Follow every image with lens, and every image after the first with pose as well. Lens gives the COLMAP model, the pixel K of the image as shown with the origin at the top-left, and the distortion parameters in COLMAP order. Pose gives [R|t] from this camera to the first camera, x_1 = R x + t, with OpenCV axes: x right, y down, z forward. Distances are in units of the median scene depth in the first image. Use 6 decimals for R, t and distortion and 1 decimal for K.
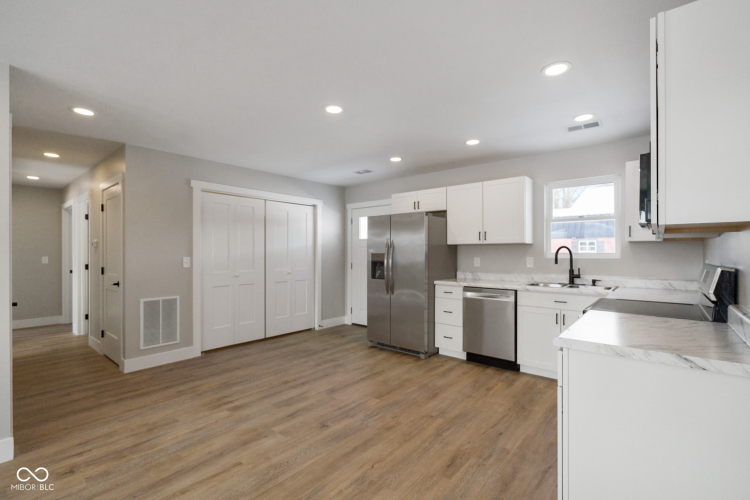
lens RADIAL K [[343.3, 0, 351.7], [0, 343.3, 251.9], [0, 0, 1]] dist [-0.001197, -0.000041]
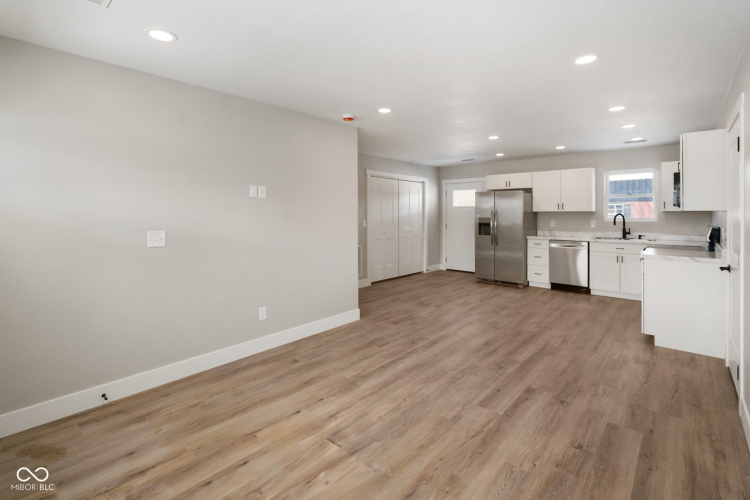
lens RADIAL K [[351.9, 0, 345.8], [0, 351.9, 212.9], [0, 0, 1]] dist [-0.000172, 0.000094]
pose [[0.999495, 0.001238, -0.031742, -0.564043], [-0.001210, 0.999999, 0.000905, -0.019931], [0.031743, -0.000867, 0.999496, -0.624760]]
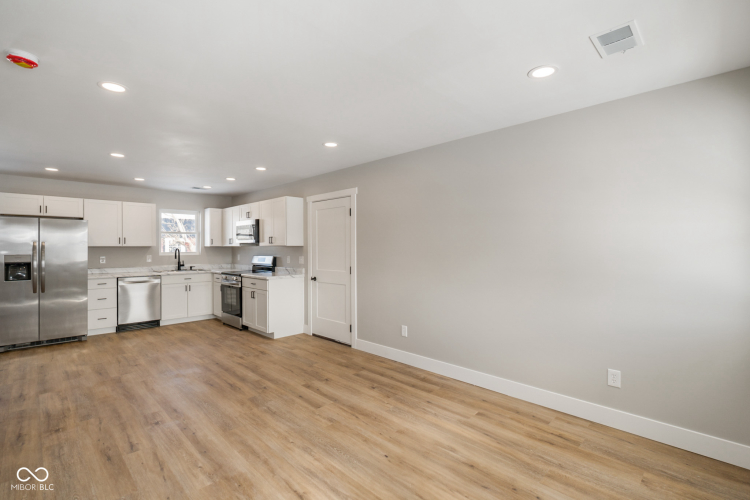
lens RADIAL K [[343.6, 0, 398.0], [0, 343.6, 247.1], [0, 0, 1]] dist [0.001358, 0.000221]
pose [[0.017378, 0.004007, 0.999841, -1.100418], [0.001739, 0.999990, -0.004037, -0.014744], [-0.999847, 0.001809, 0.017371, -0.150831]]
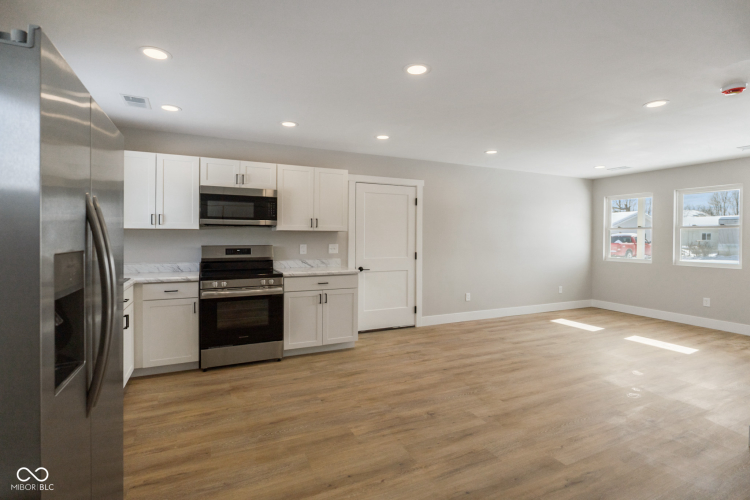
lens RADIAL K [[341.8, 0, 348.0], [0, 341.8, 240.3], [0, 0, 1]] dist [-0.001580, 0.000471]
pose [[-0.903728, -0.003908, 0.428089, -0.193392], [-0.002224, 0.999988, 0.004434, -0.001763], [-0.428101, 0.003055, -0.903726, 1.352299]]
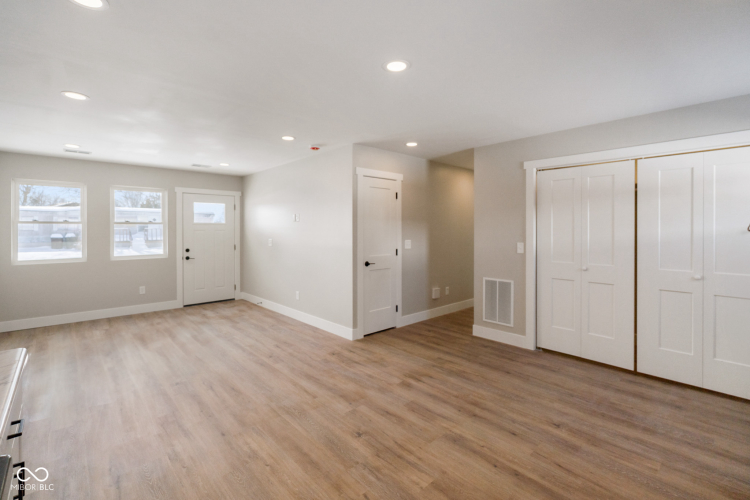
lens RADIAL K [[342.3, 0, 404.8], [0, 342.3, 229.3], [0, 0, 1]] dist [0.000126, 0.000121]
pose [[-0.050340, 0.002336, -0.998729, 0.557755], [0.001357, 0.999997, 0.002270, -0.028320], [0.998731, -0.001241, -0.050343, 0.789118]]
